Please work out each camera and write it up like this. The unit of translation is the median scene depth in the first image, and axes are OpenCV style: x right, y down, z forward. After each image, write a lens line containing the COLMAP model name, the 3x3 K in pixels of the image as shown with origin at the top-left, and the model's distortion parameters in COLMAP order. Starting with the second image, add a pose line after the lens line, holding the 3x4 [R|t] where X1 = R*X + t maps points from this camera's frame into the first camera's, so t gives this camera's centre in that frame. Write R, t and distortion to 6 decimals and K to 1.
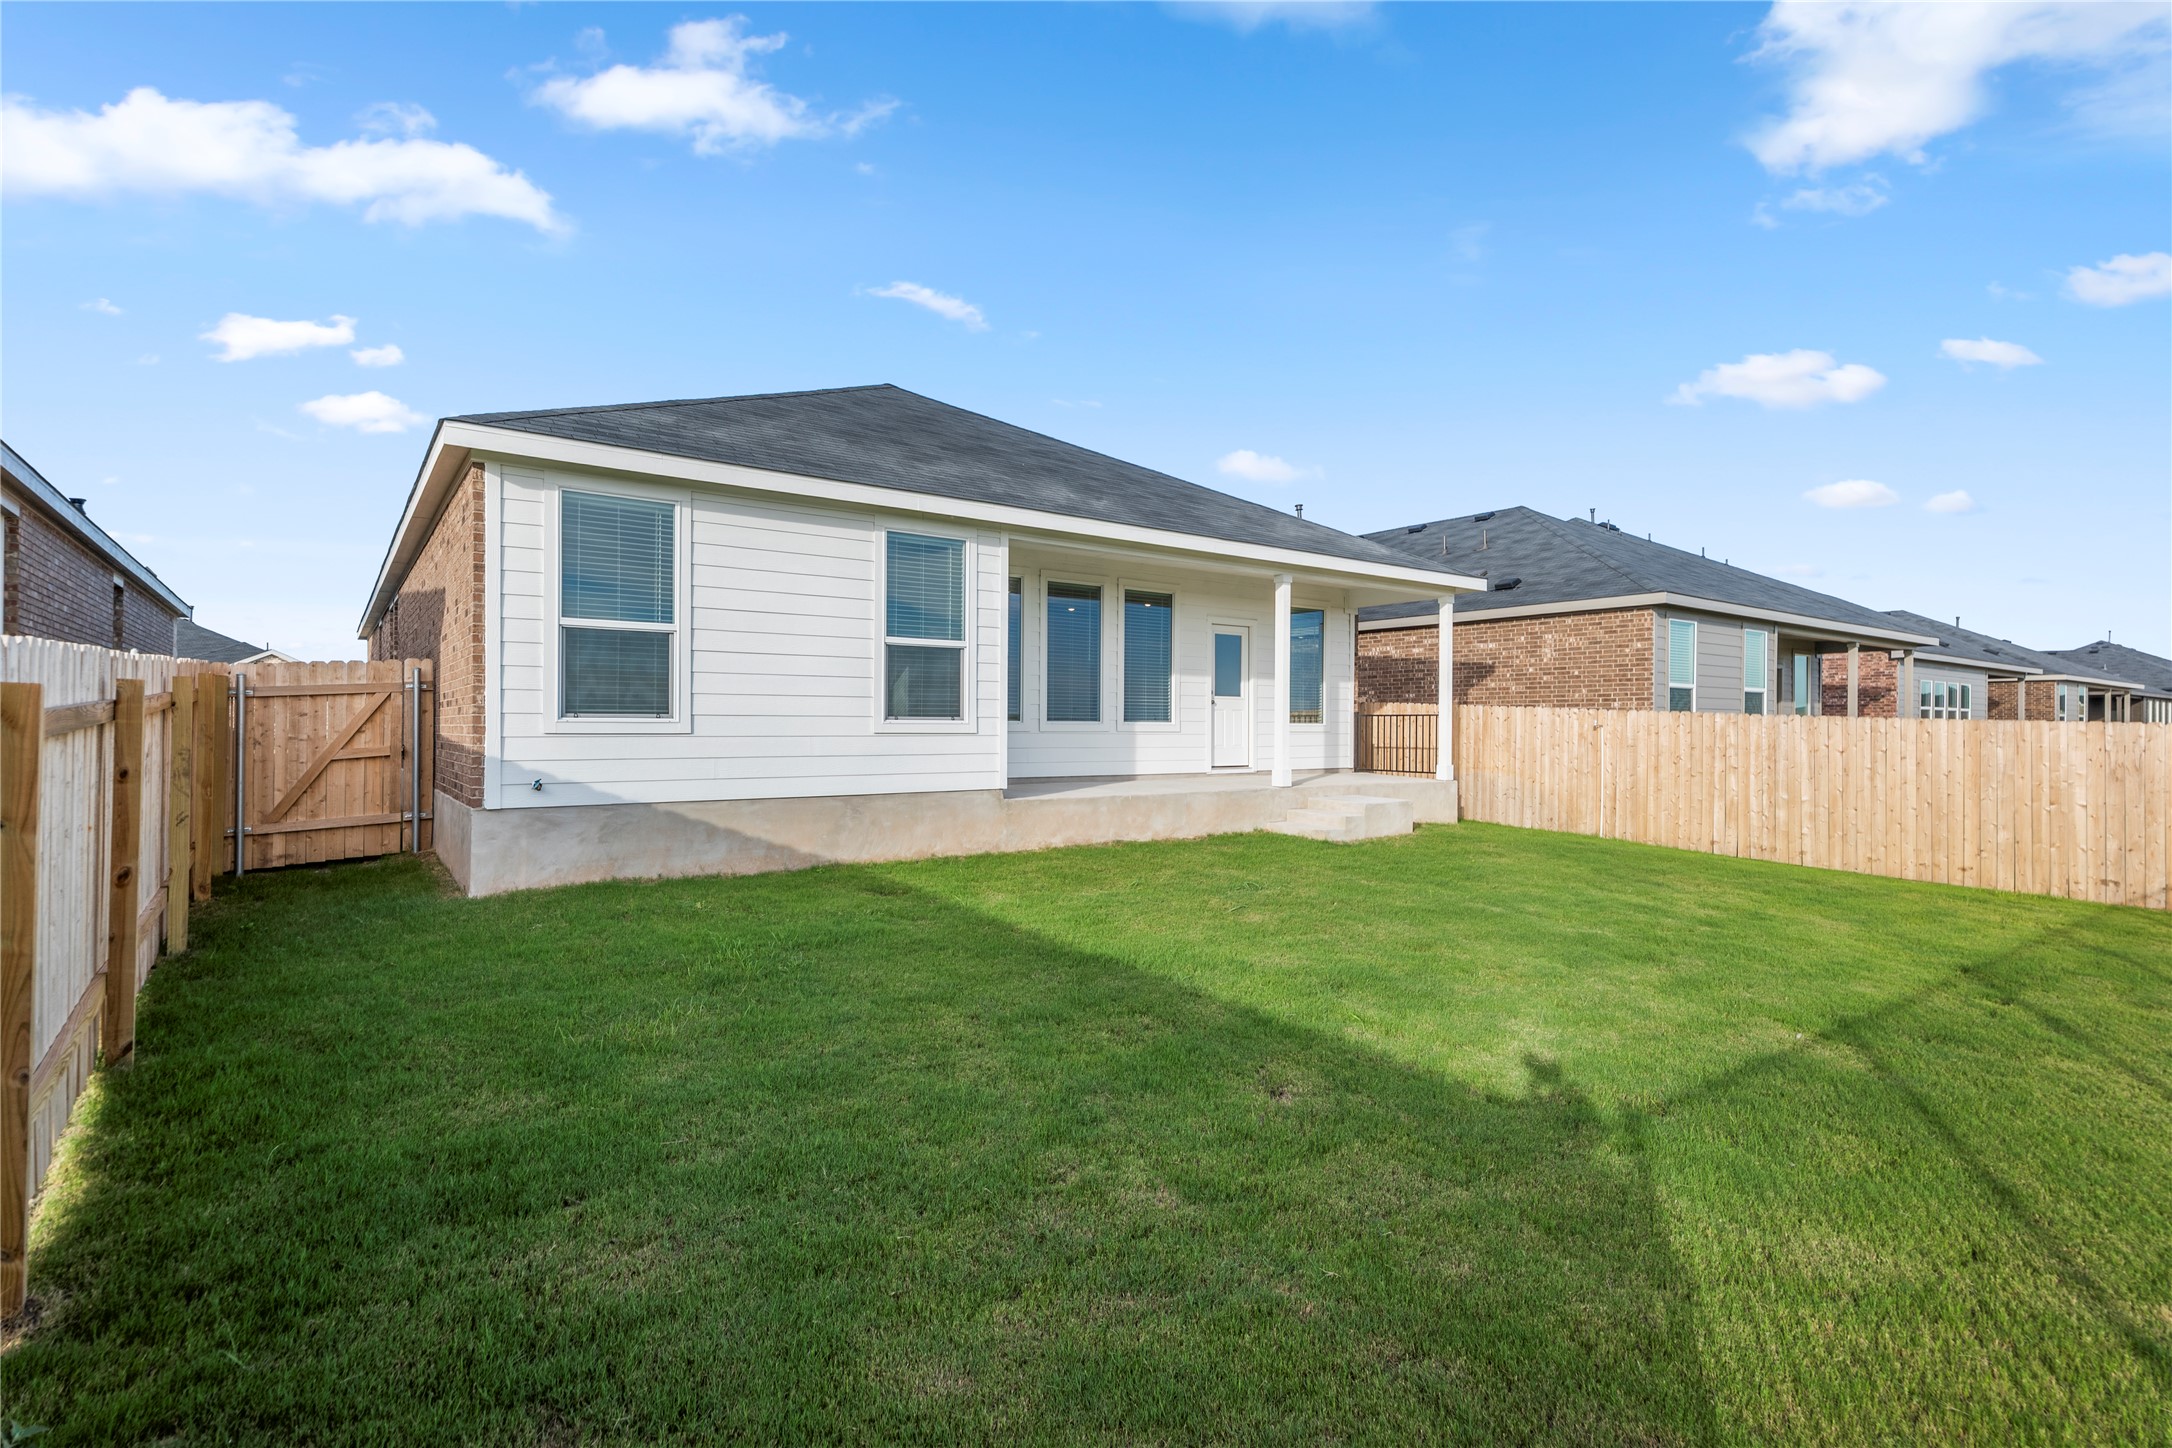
lens RADIAL K [[1027.1, 0, 1092.9], [0, 1027.1, 728.3], [0, 0, 1]] dist [0.002629, 0.000198]
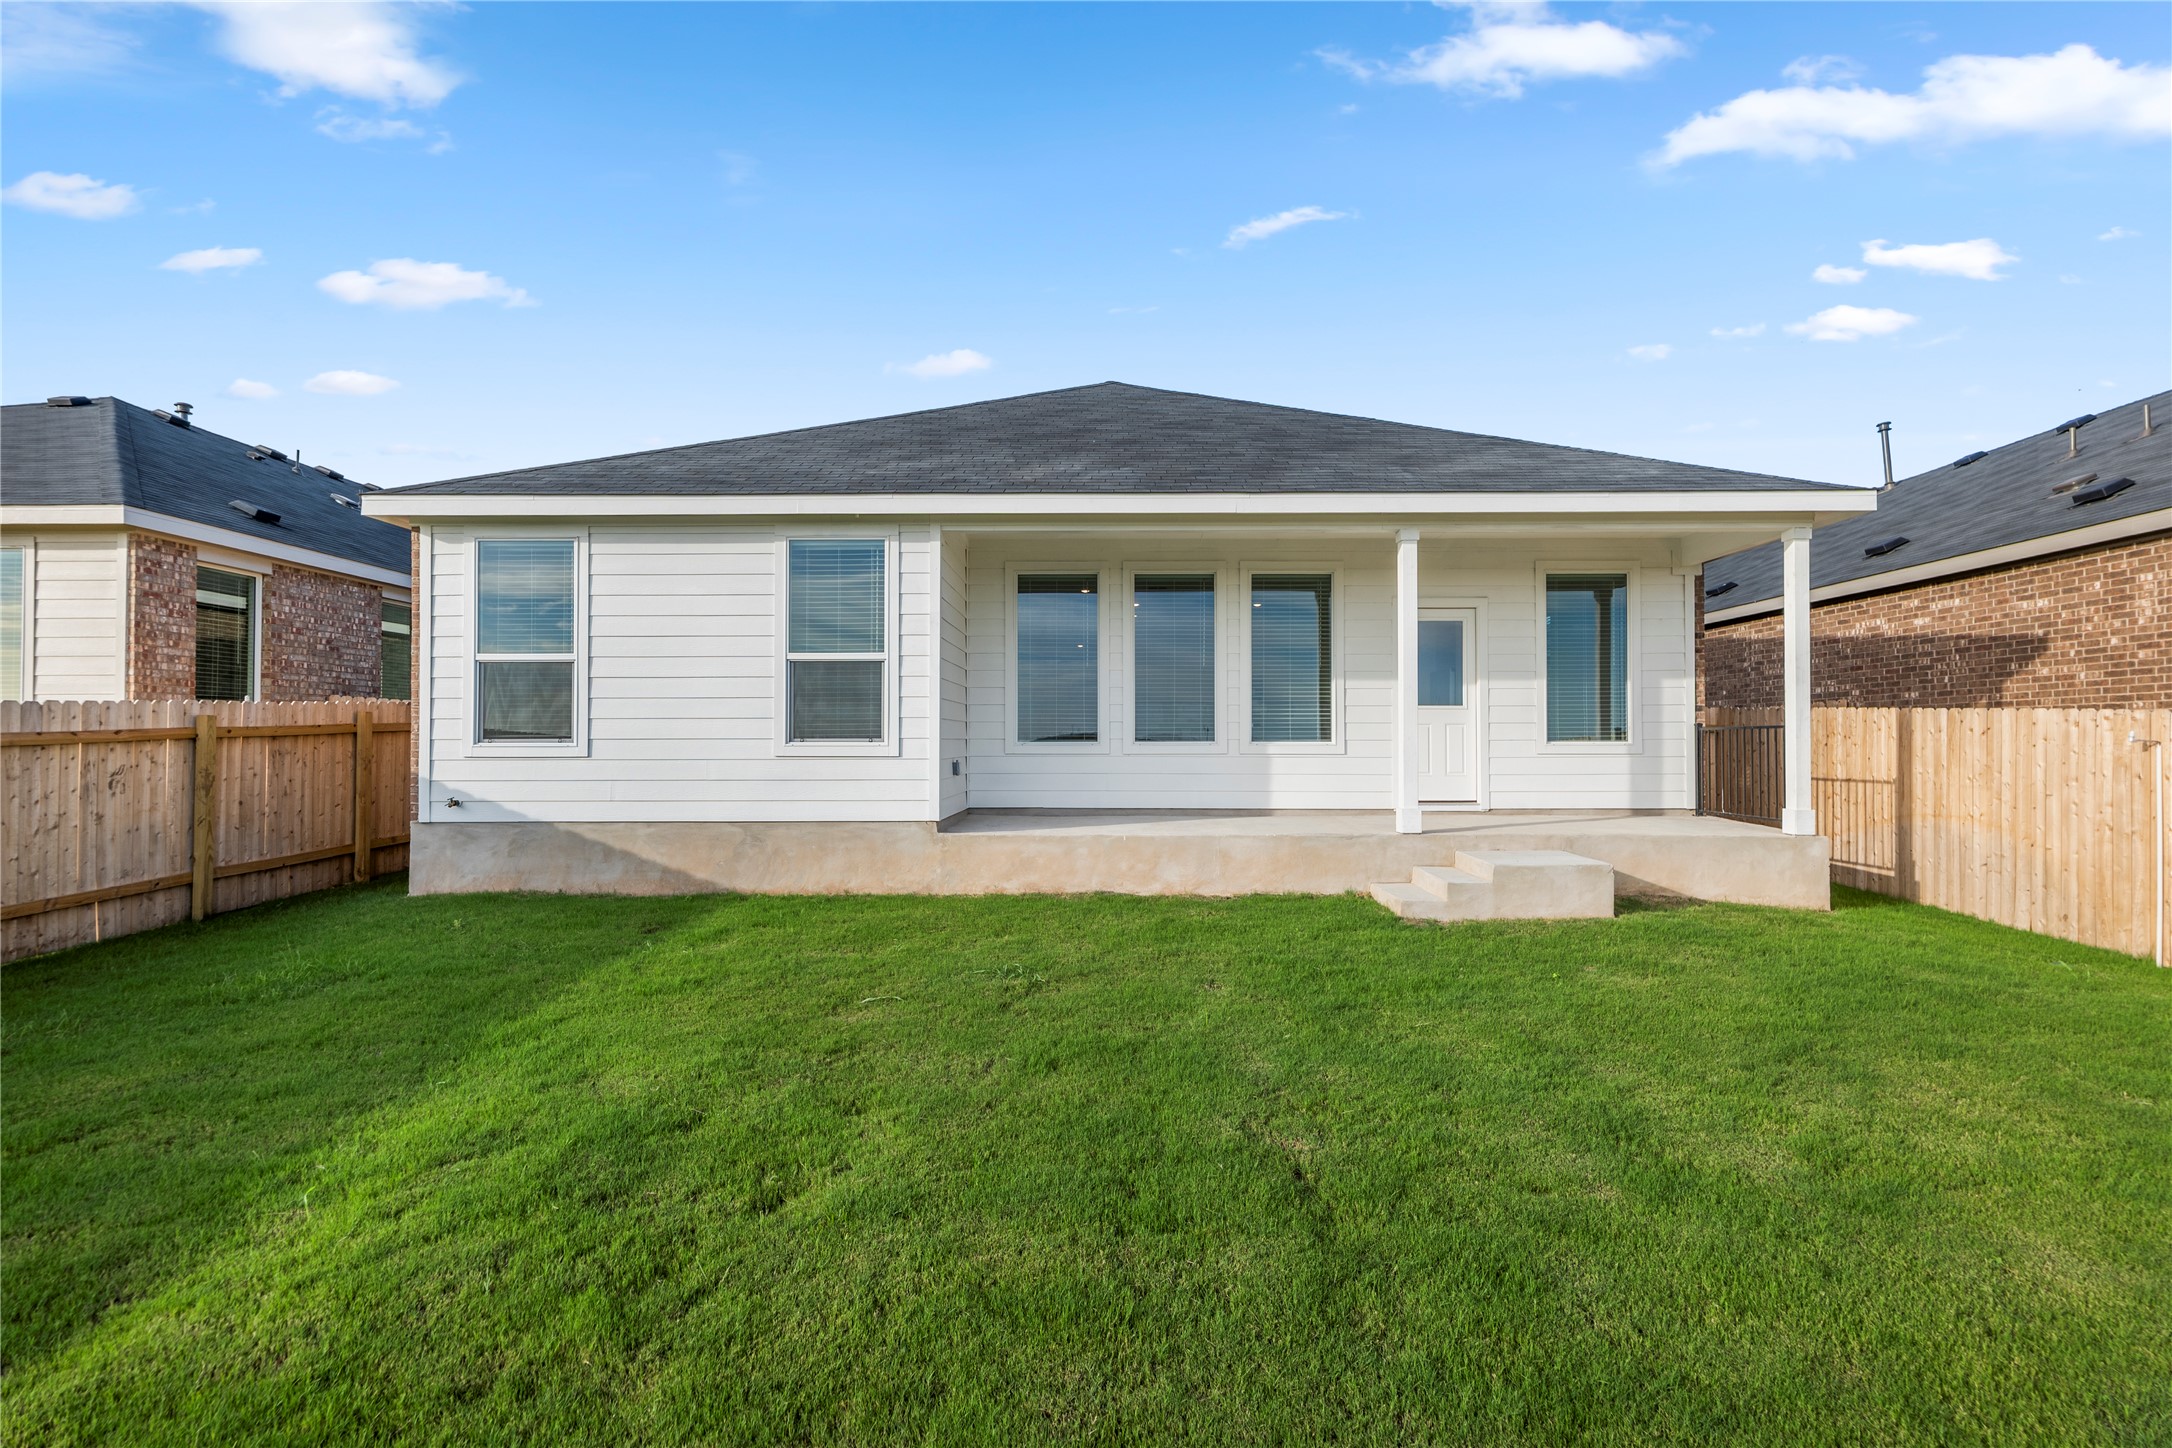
lens RADIAL K [[1027.1, 0, 1092.9], [0, 1027.1, 728.3], [0, 0, 1]] dist [0.002629, 0.000198]
pose [[0.800154, -0.016008, -0.599581, 0.549764], [0.003236, 0.999744, -0.022372, 0.000838], [0.599786, 0.015961, 0.800001, 0.399250]]
